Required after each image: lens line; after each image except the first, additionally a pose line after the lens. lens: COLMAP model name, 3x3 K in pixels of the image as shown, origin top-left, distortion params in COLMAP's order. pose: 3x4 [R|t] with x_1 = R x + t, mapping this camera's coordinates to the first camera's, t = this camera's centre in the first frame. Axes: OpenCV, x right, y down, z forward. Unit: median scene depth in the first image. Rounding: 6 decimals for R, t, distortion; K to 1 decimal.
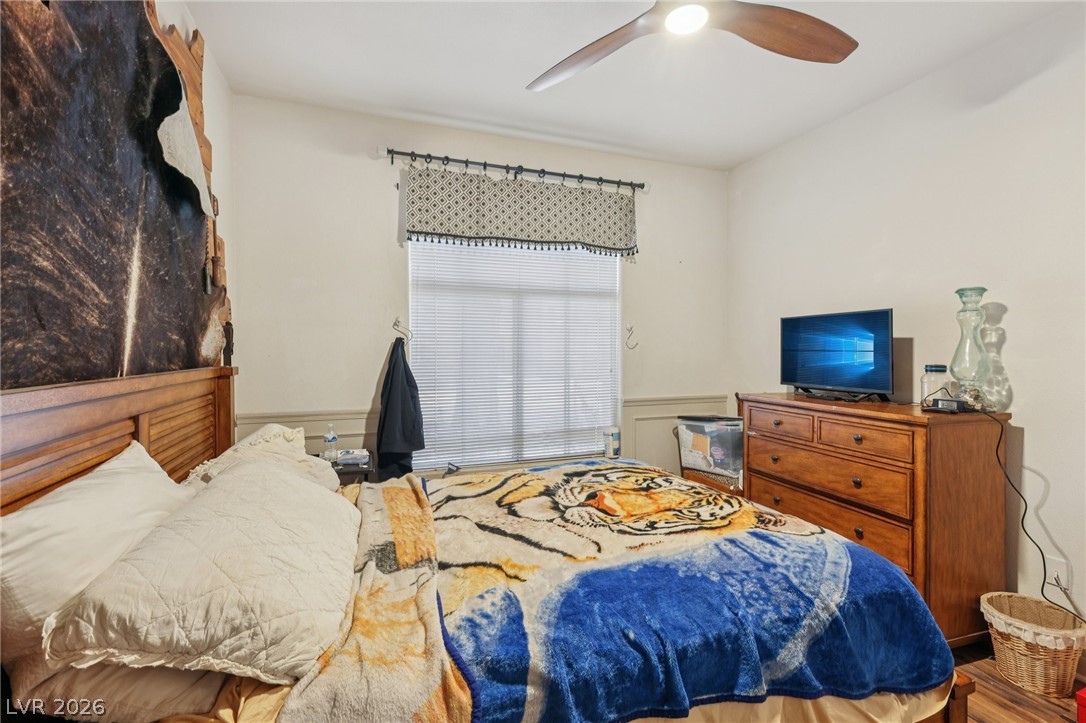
lens RADIAL K [[484.7, 0, 544.3], [0, 484.7, 349.0], [0, 0, 1]] dist [-0.000386, -0.000293]
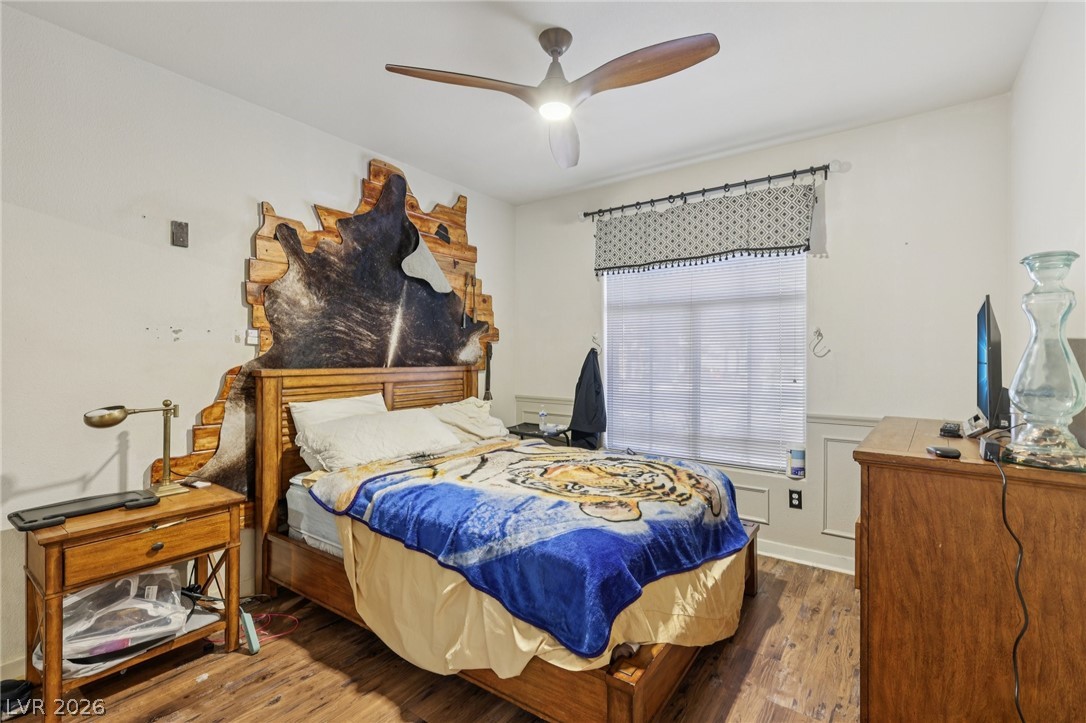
lens RADIAL K [[484.7, 0, 544.3], [0, 484.7, 349.0], [0, 0, 1]] dist [-0.000386, -0.000293]
pose [[0.557183, -0.011353, -0.830312, 1.140458], [-0.001560, 0.999890, -0.014718, -0.001624], [0.830388, 0.009496, 0.557104, 0.193531]]
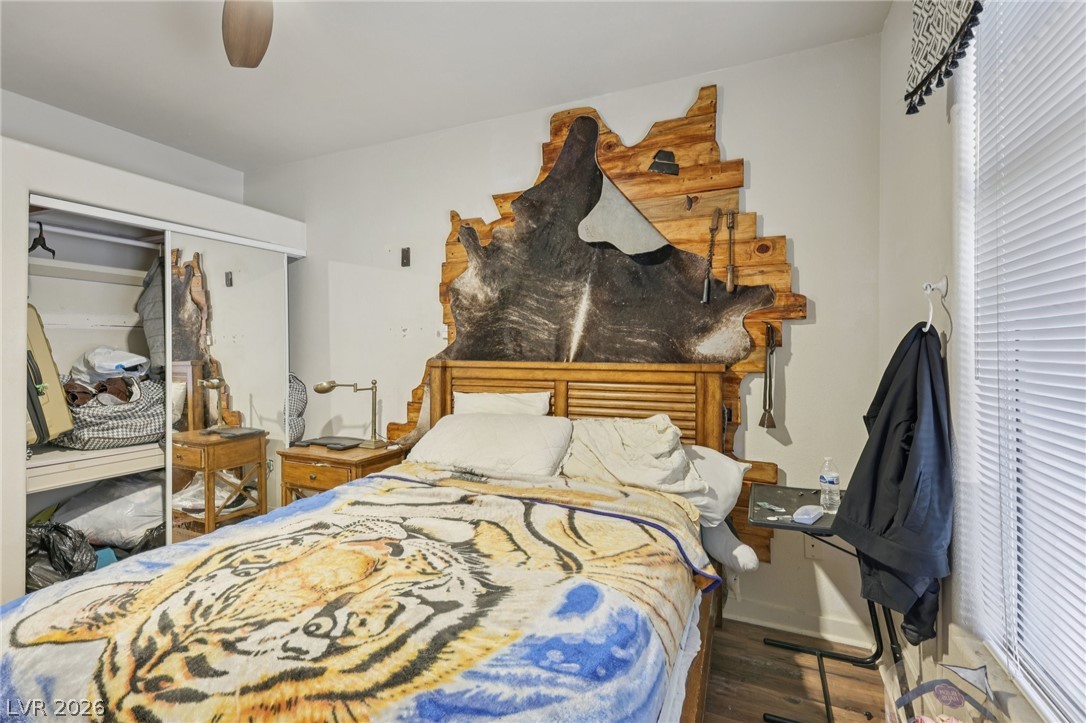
lens RADIAL K [[484.7, 0, 544.3], [0, 484.7, 349.0], [0, 0, 1]] dist [-0.000386, -0.000293]
pose [[-0.694320, -0.000848, -0.719666, 0.451227], [-0.000255, 1.000000, -0.000932, 0.002849], [0.719666, -0.000463, -0.694320, 1.603683]]
